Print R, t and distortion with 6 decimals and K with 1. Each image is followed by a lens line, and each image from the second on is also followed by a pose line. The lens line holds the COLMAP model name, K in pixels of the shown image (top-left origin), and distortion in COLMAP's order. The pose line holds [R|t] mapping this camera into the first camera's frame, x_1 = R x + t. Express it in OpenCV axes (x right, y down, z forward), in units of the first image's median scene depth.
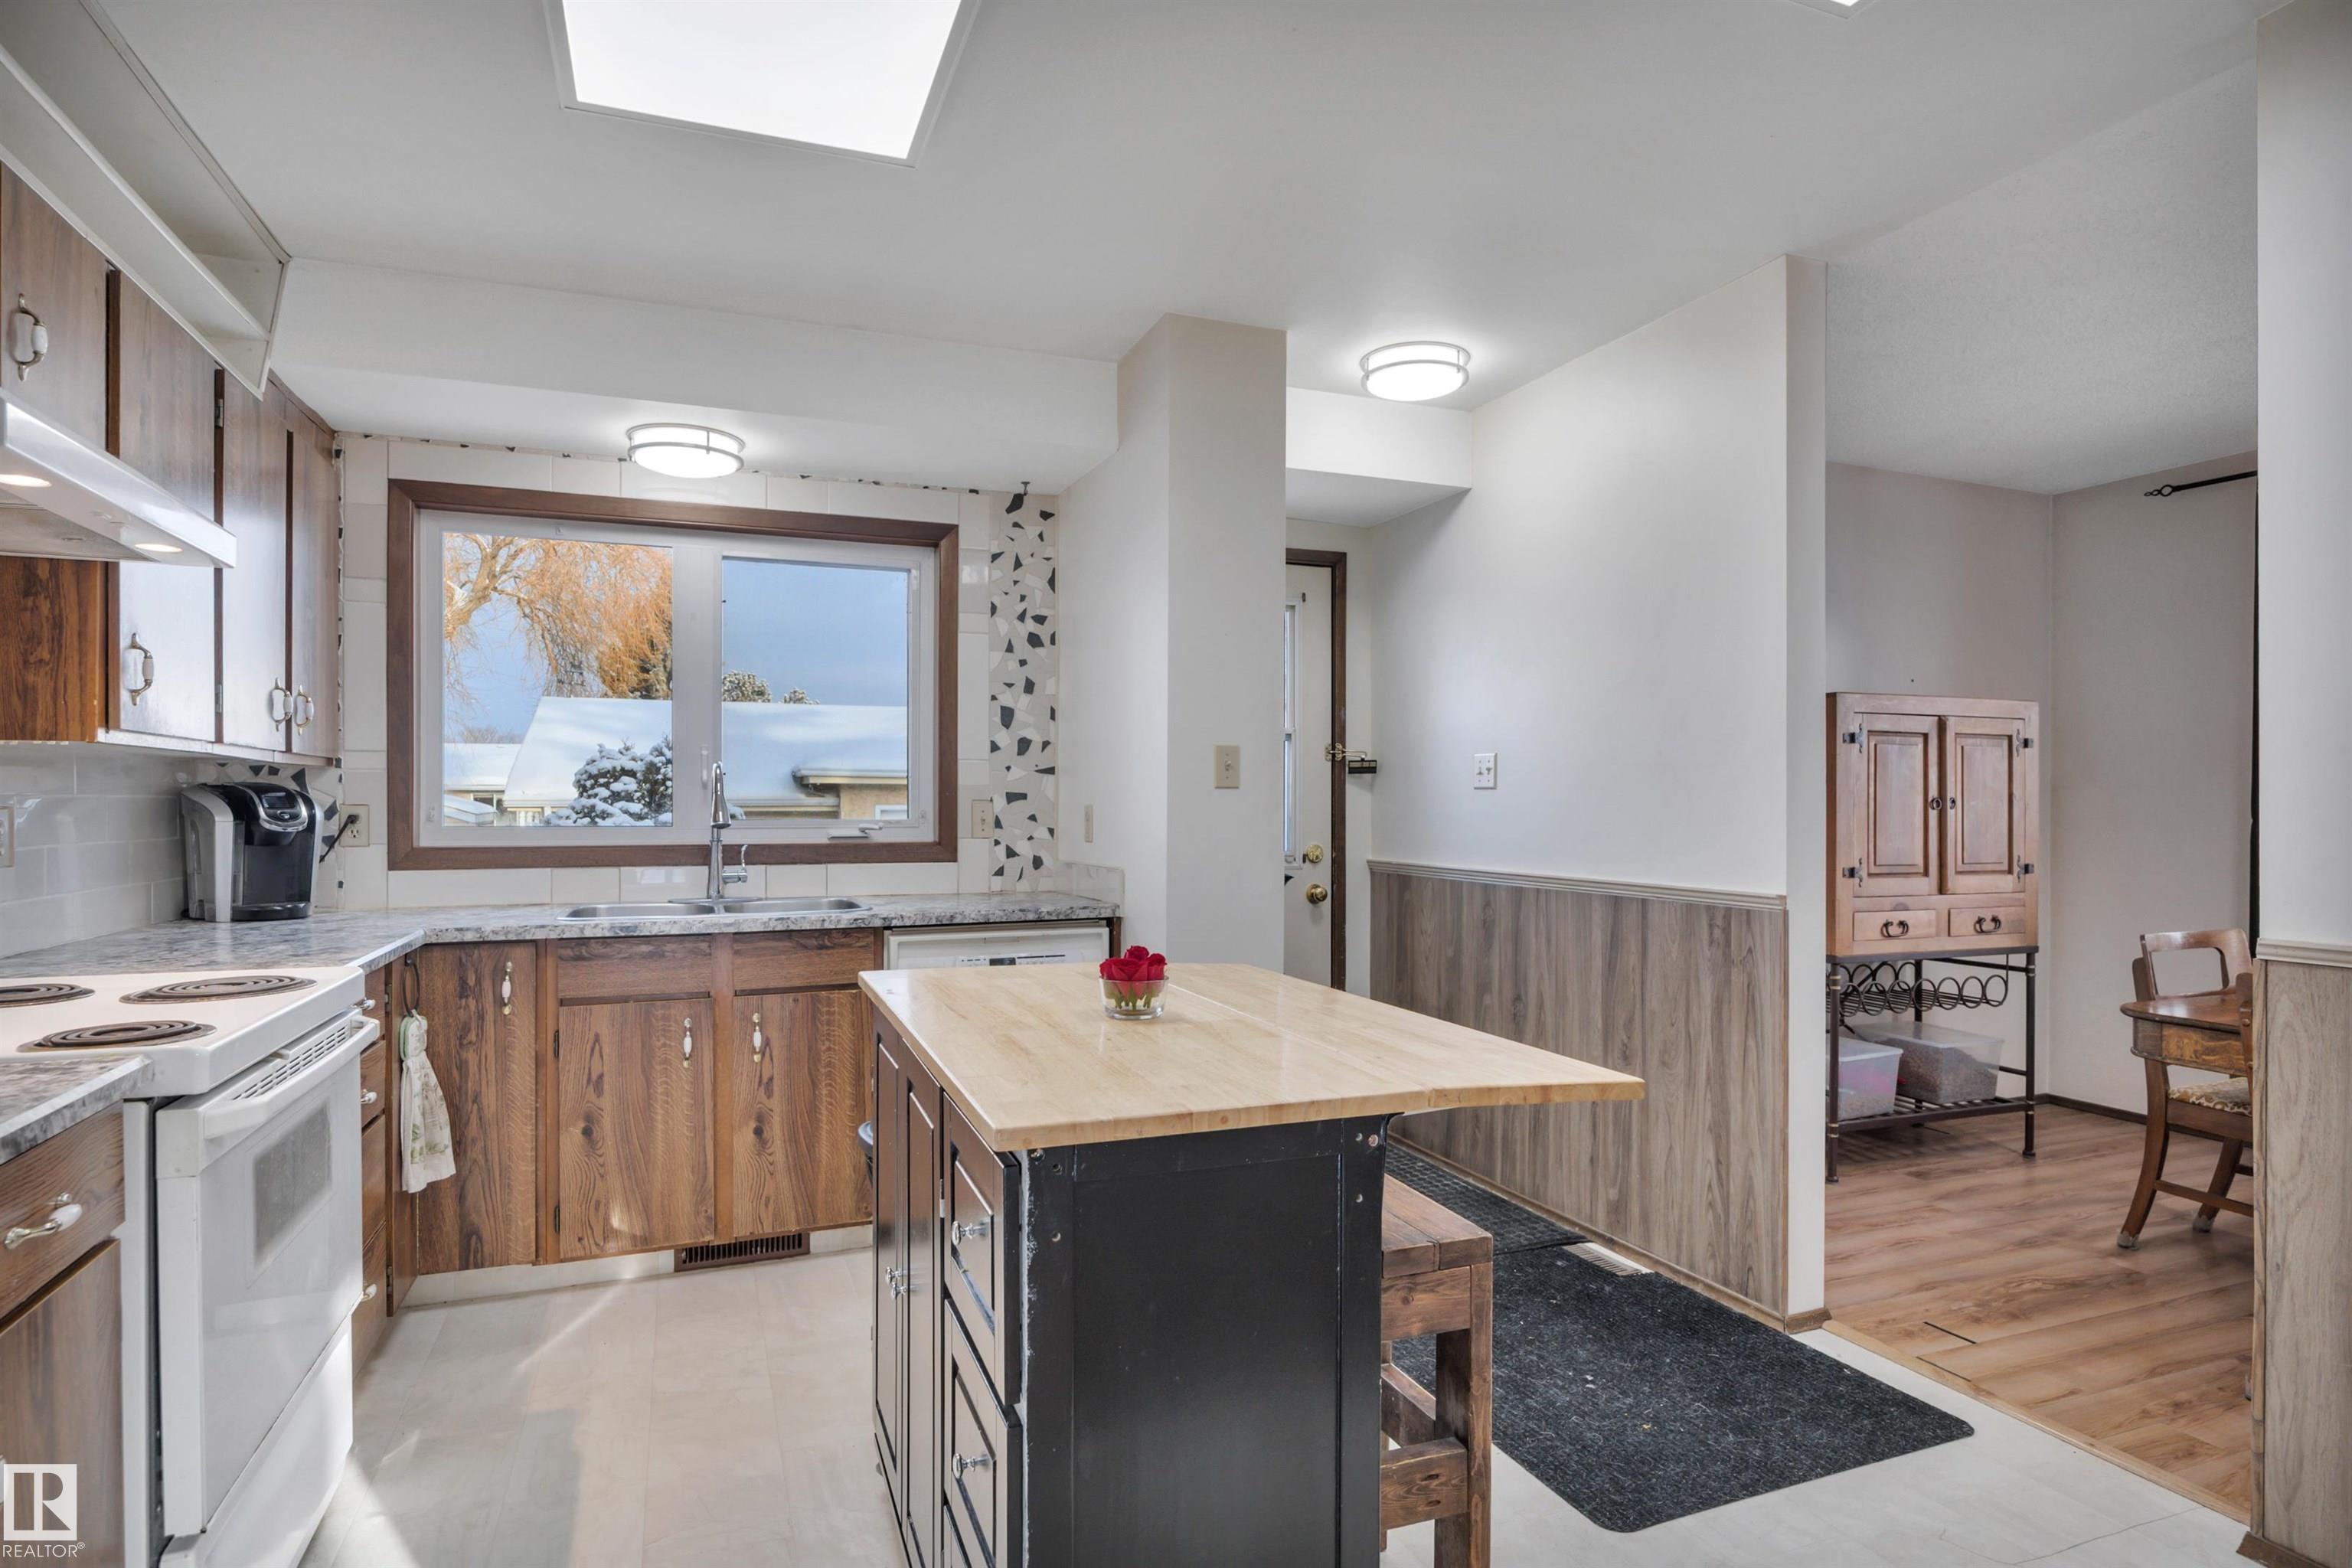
lens RADIAL K [[1253.1, 0, 1173.2], [0, 1253.1, 804.5], [0, 0, 1]] dist [-0.006228, -0.002409]
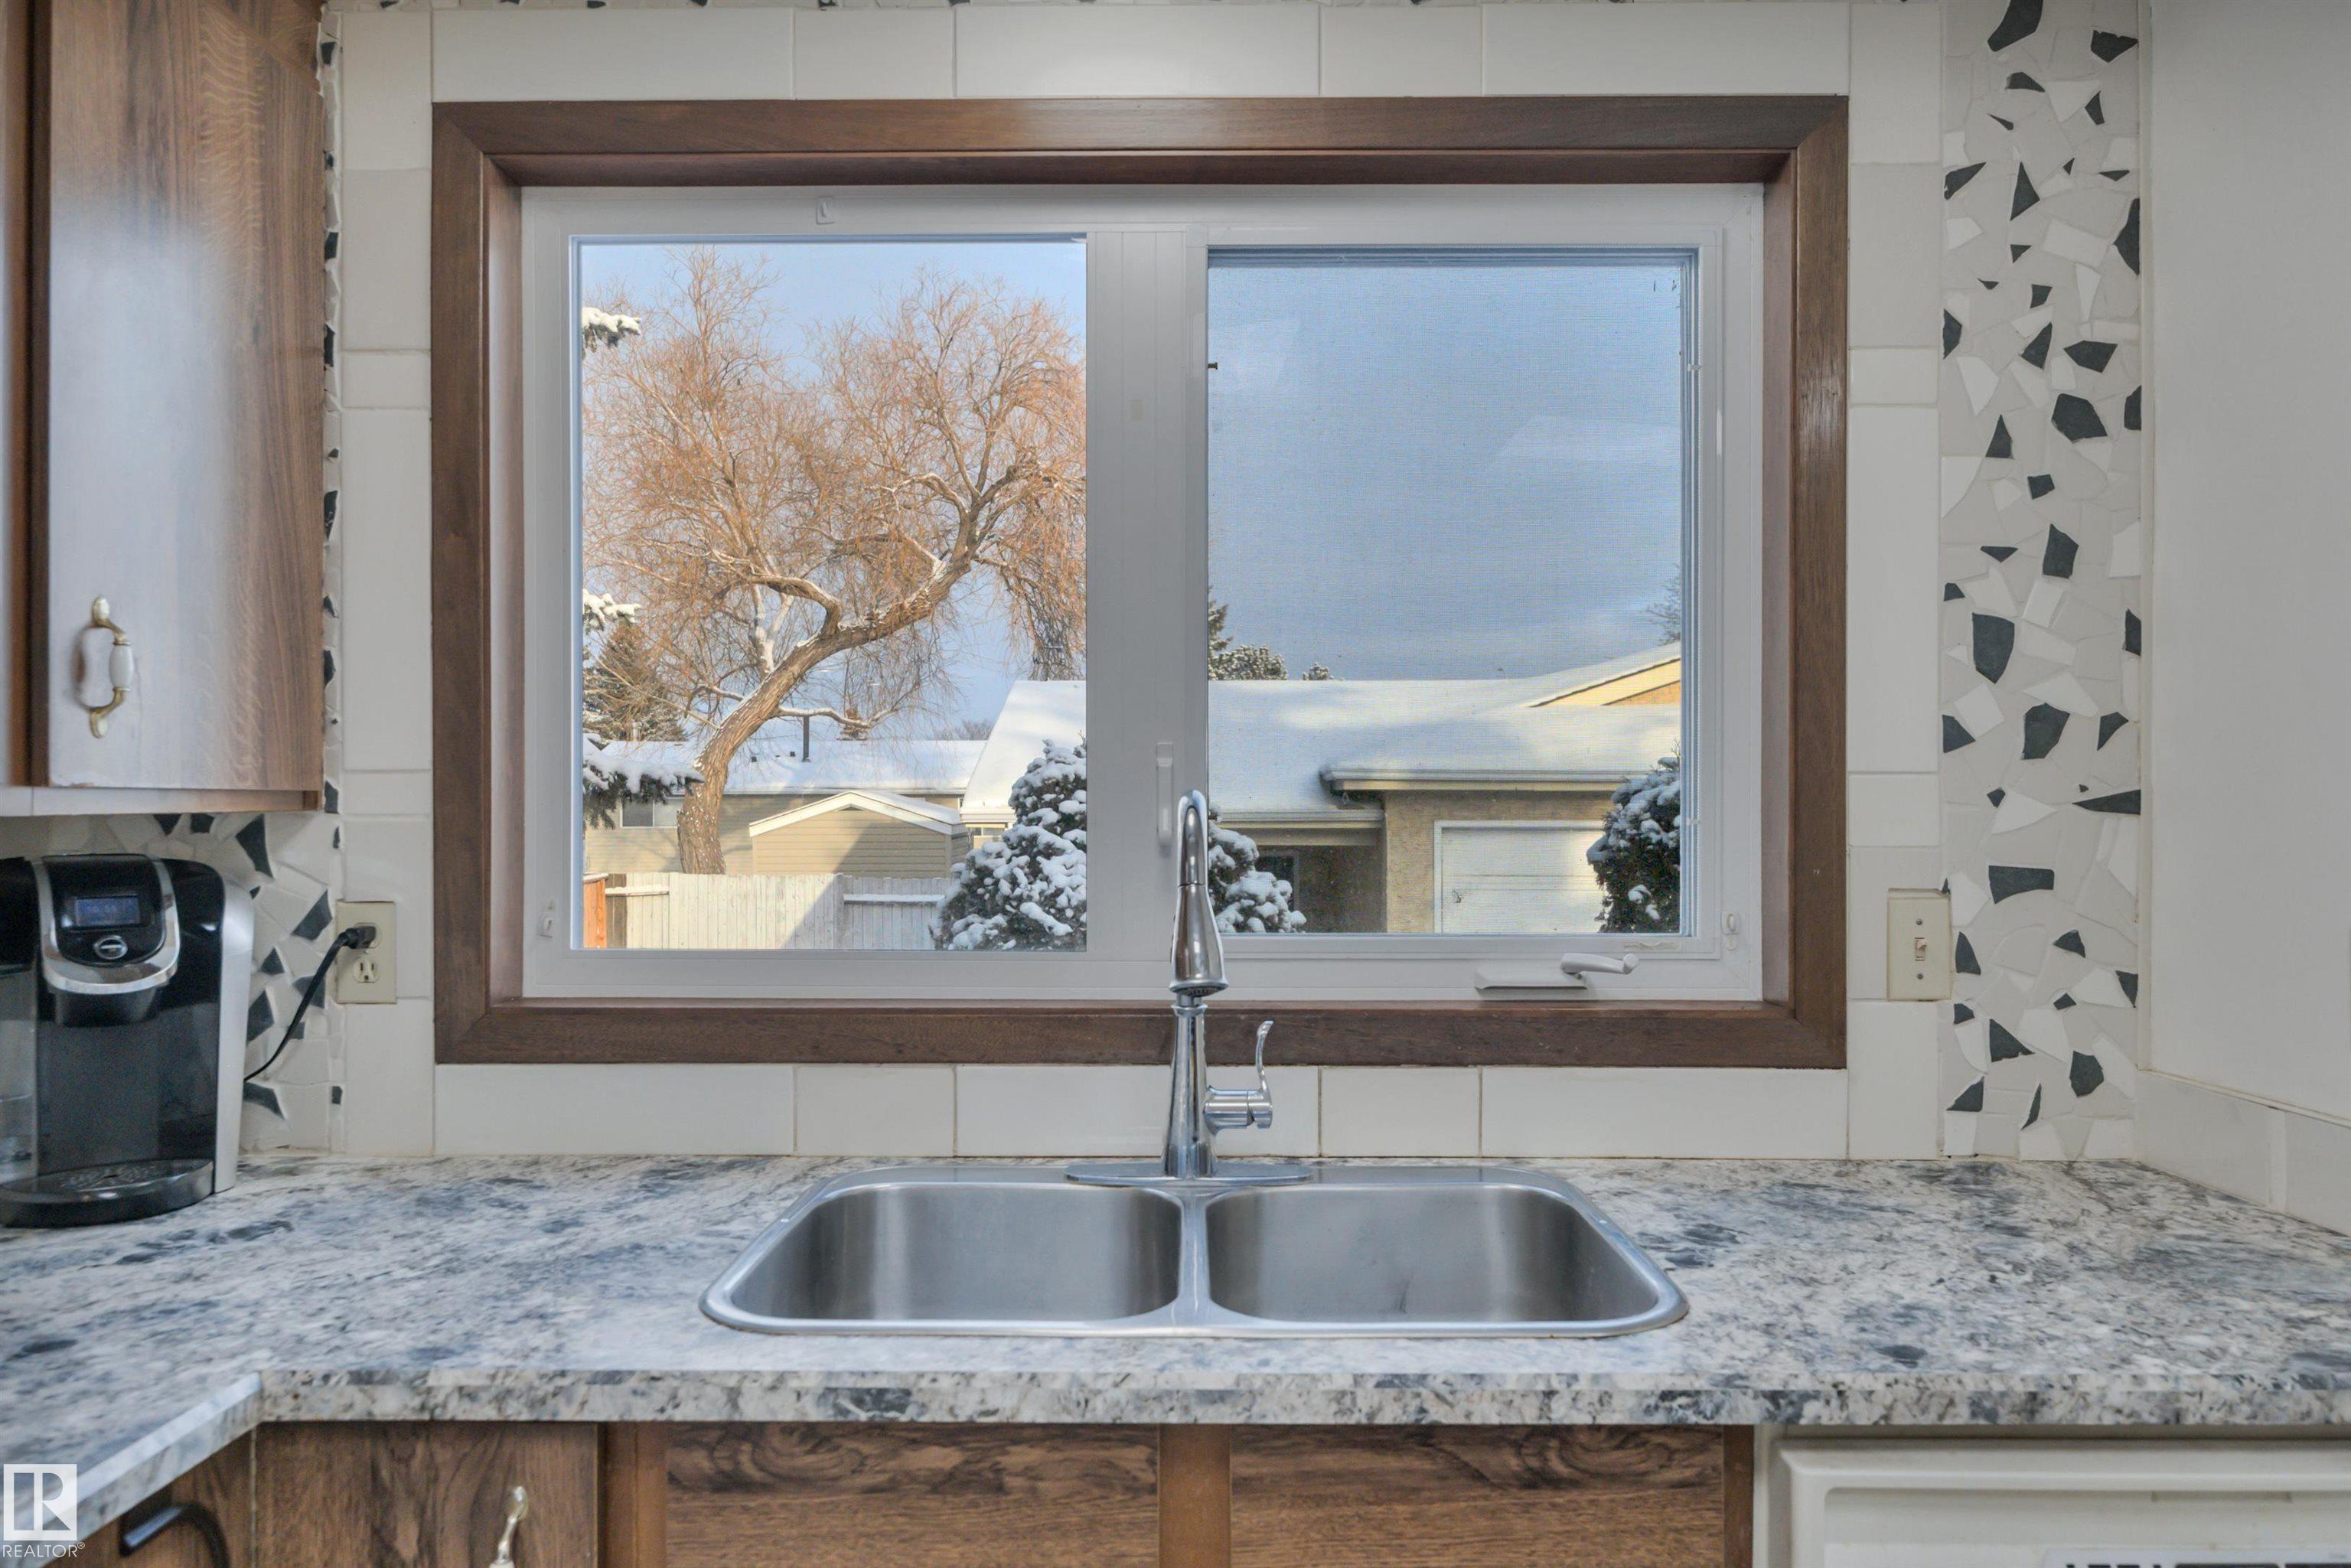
lens RADIAL K [[1548.4, 0, 1170.6], [0, 1548.4, 794.4], [0, 0, 1]] dist [0.005733, -0.002448]
pose [[0.927126, -0.003064, -0.374736, -0.182302], [0.000228, 0.999971, -0.007610, -0.026503], [0.374749, 0.006970, 0.927100, 0.525109]]
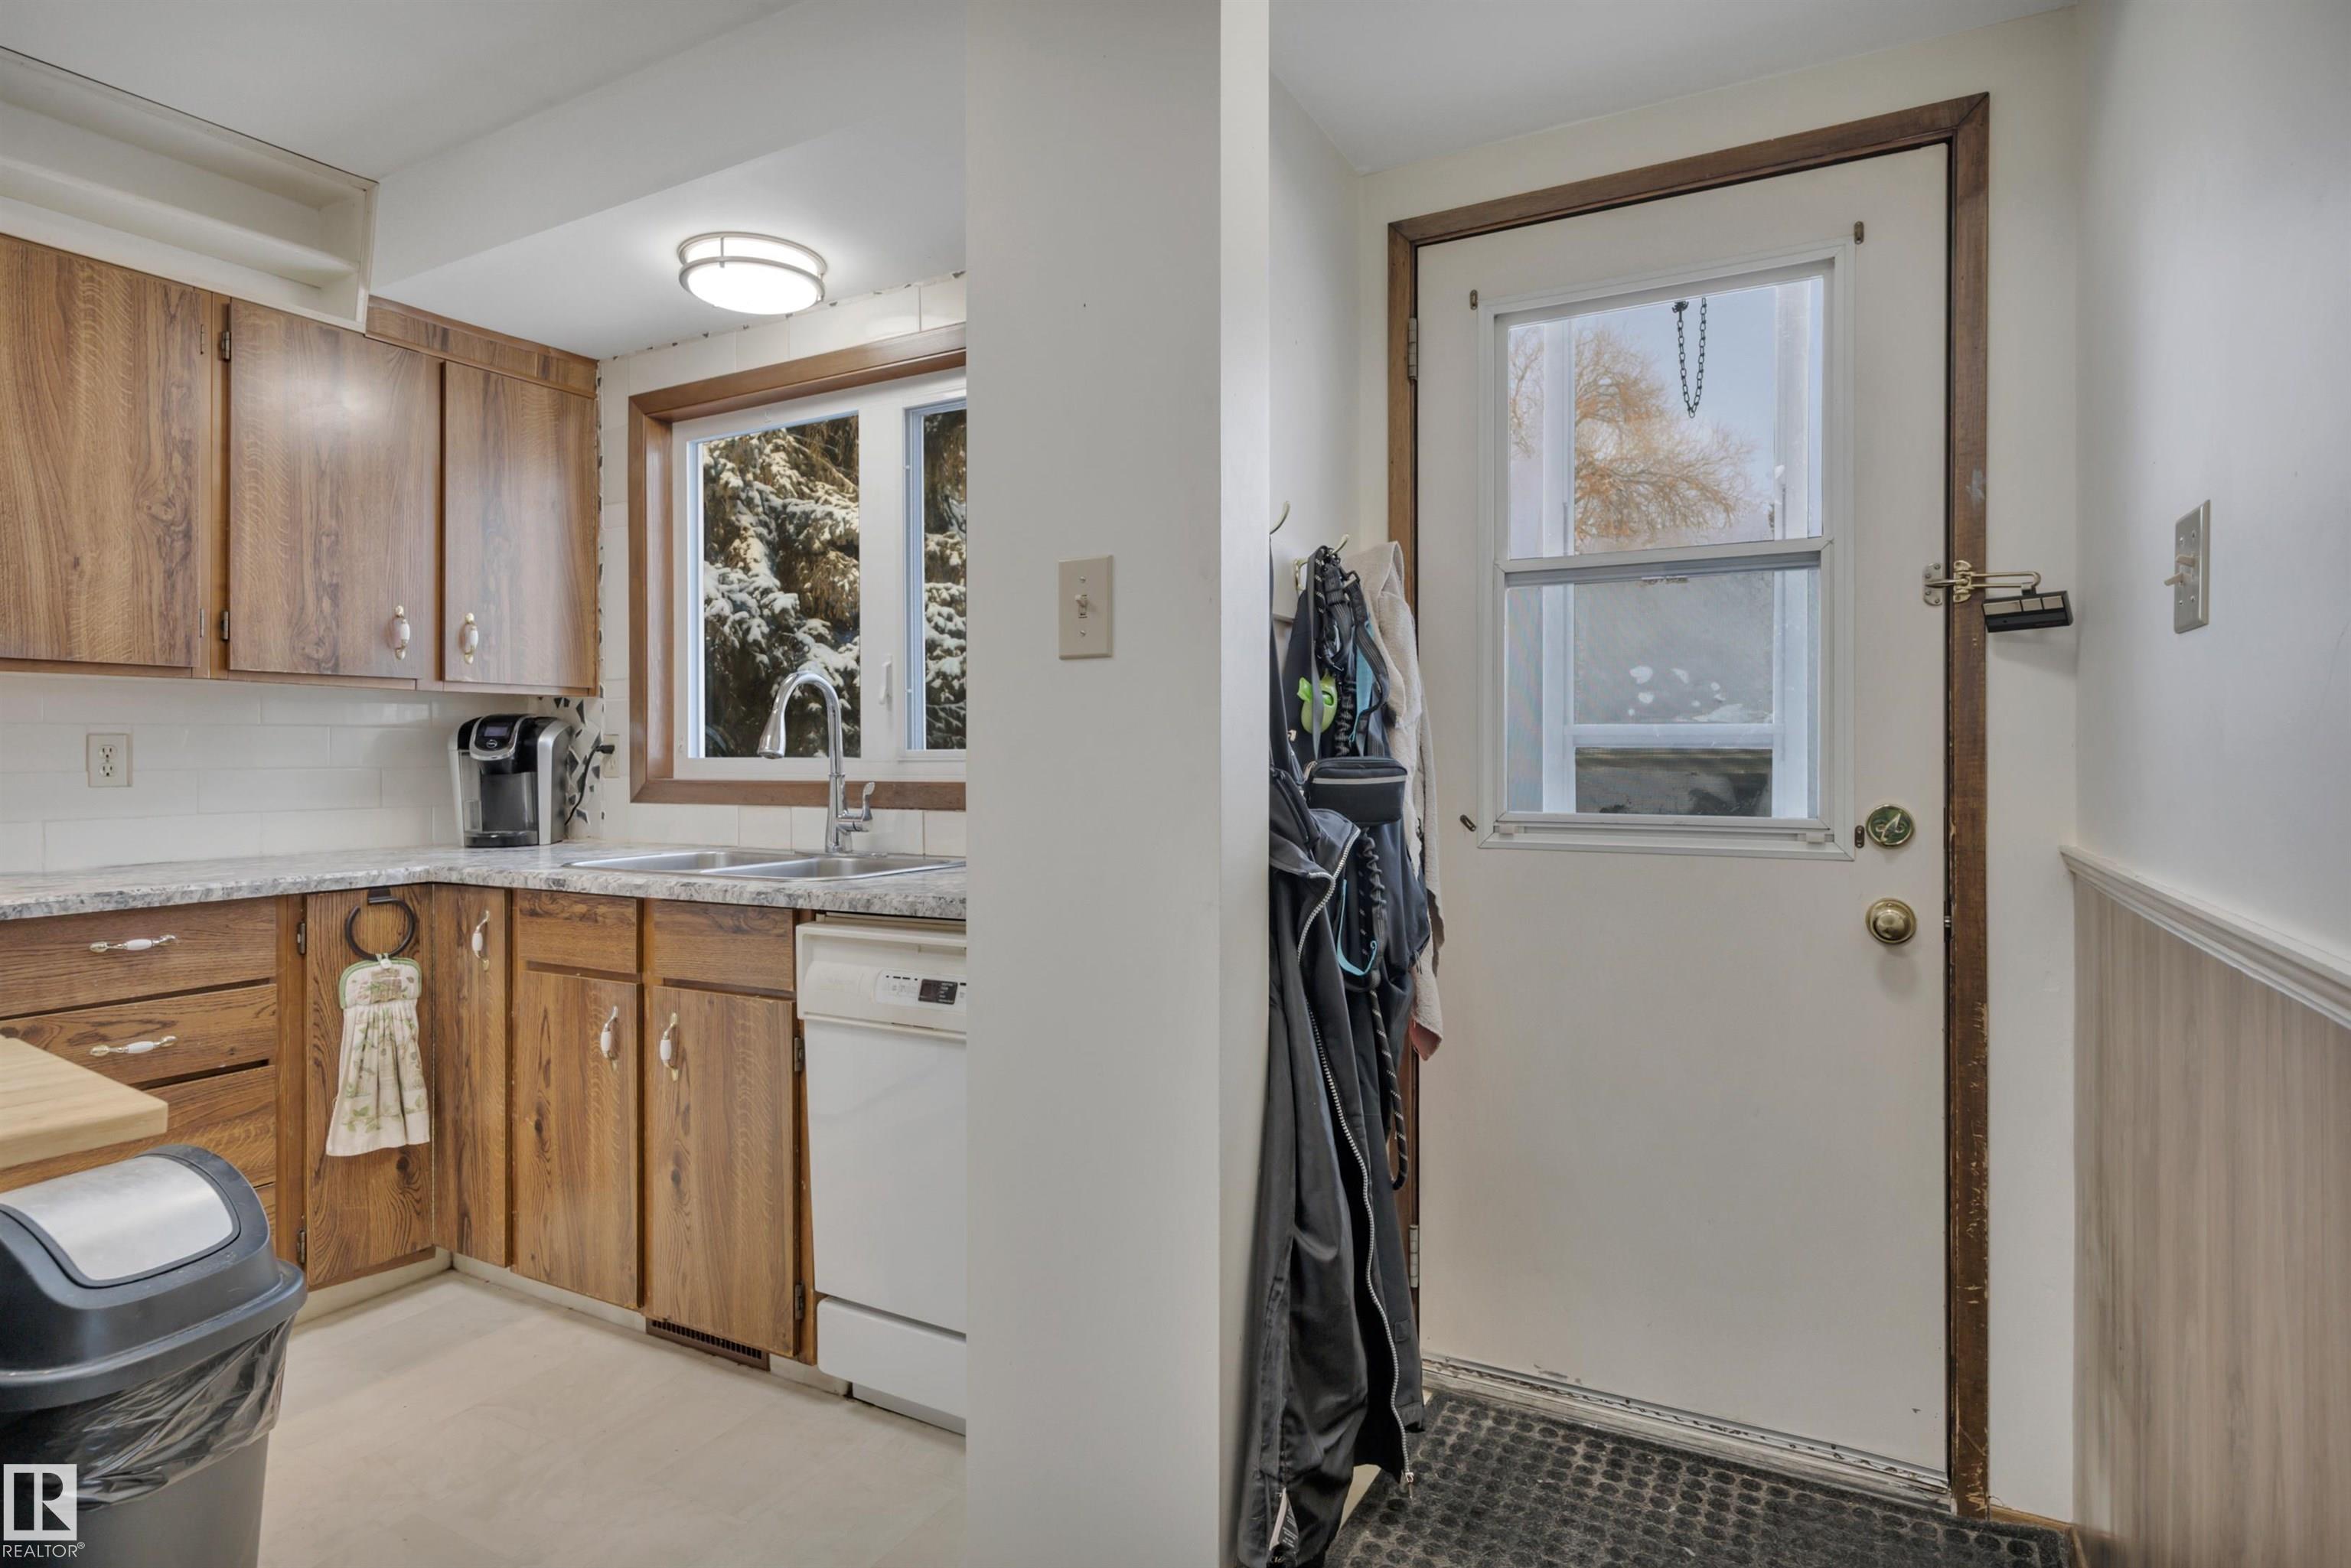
lens RADIAL K [[1252.6, 0, 1141.3], [0, 1252.6, 742.4], [0, 0, 1]] dist [-0.006228, -0.002409]
pose [[0.627302, -0.012719, -0.778672, 0.311901], [0.002783, 0.999897, -0.014091, 0.017582], [0.778771, 0.006672, 0.627273, 0.595183]]
